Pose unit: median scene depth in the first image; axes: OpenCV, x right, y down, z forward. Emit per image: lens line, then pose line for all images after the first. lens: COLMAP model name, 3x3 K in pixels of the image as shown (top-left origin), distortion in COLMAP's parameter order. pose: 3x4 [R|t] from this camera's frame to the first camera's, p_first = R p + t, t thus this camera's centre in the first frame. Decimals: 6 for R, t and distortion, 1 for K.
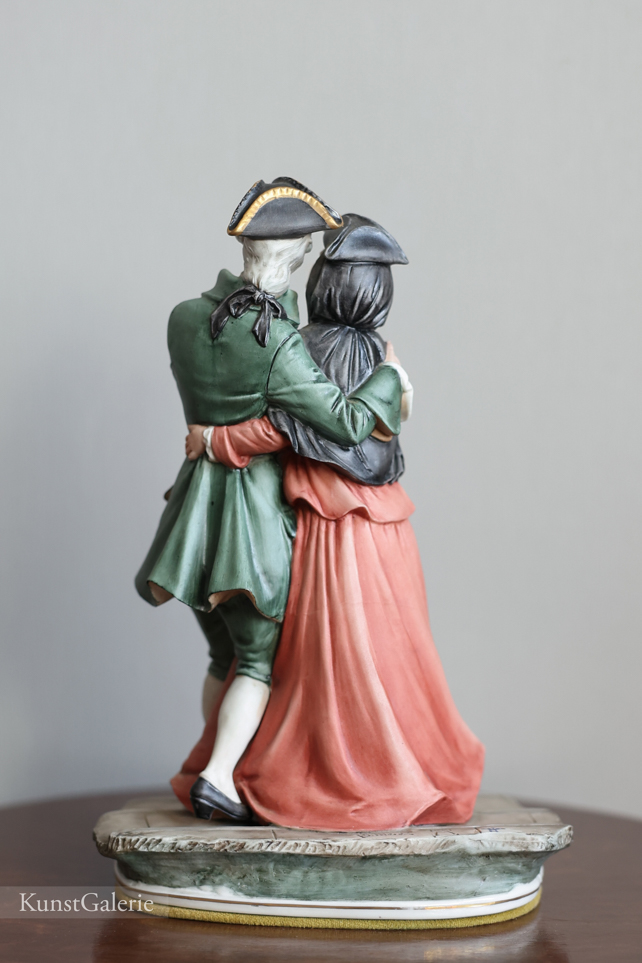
lens RADIAL K [[2480.6, 0, 321.0], [0, 2480.6, 481.5], [0, 0, 1]] dist [0.014027, -0.358053]
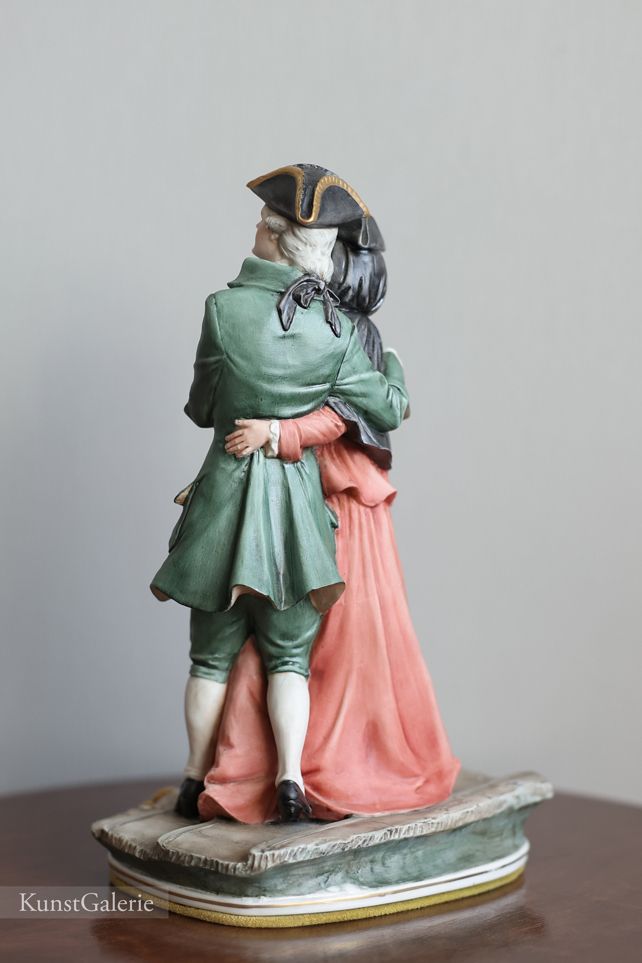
lens RADIAL K [[2480.6, 0, 321.0], [0, 2480.6, 481.5], [0, 0, 1]] dist [0.014027, -0.358053]
pose [[0.709568, -0.071597, 0.700990, -0.720845], [0.054092, 0.997424, 0.047120, -0.043451], [-0.702557, 0.004483, 0.711613, 0.299733]]
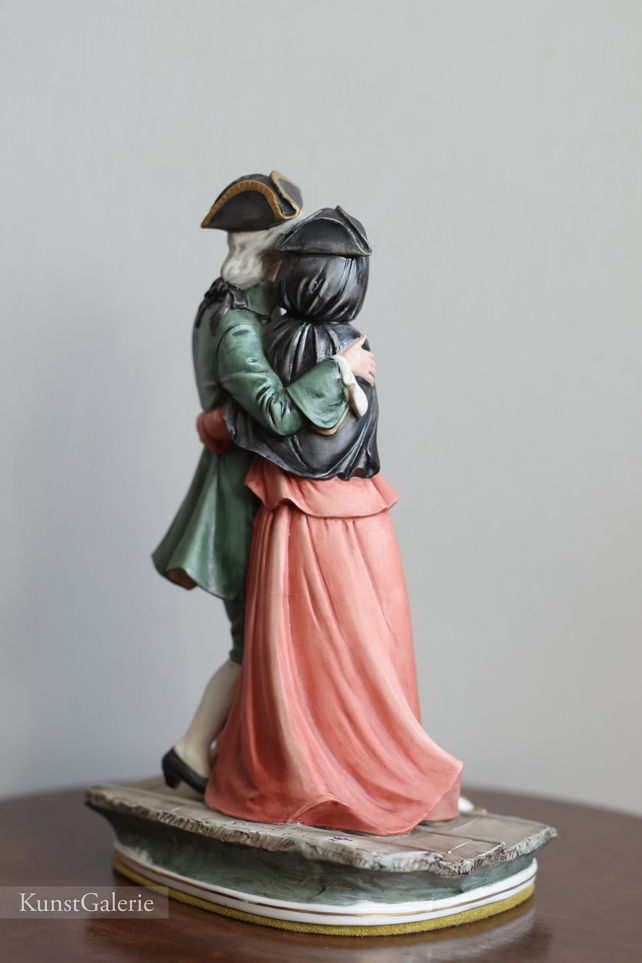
lens RADIAL K [[2480.6, 0, 321.0], [0, 2480.6, 481.5], [0, 0, 1]] dist [0.014027, -0.358053]
pose [[0.692649, 0.057341, -0.718992, 0.747318], [-0.069570, 0.997498, 0.012531, -0.010139], [0.717911, 0.041341, 0.694906, 0.316146]]
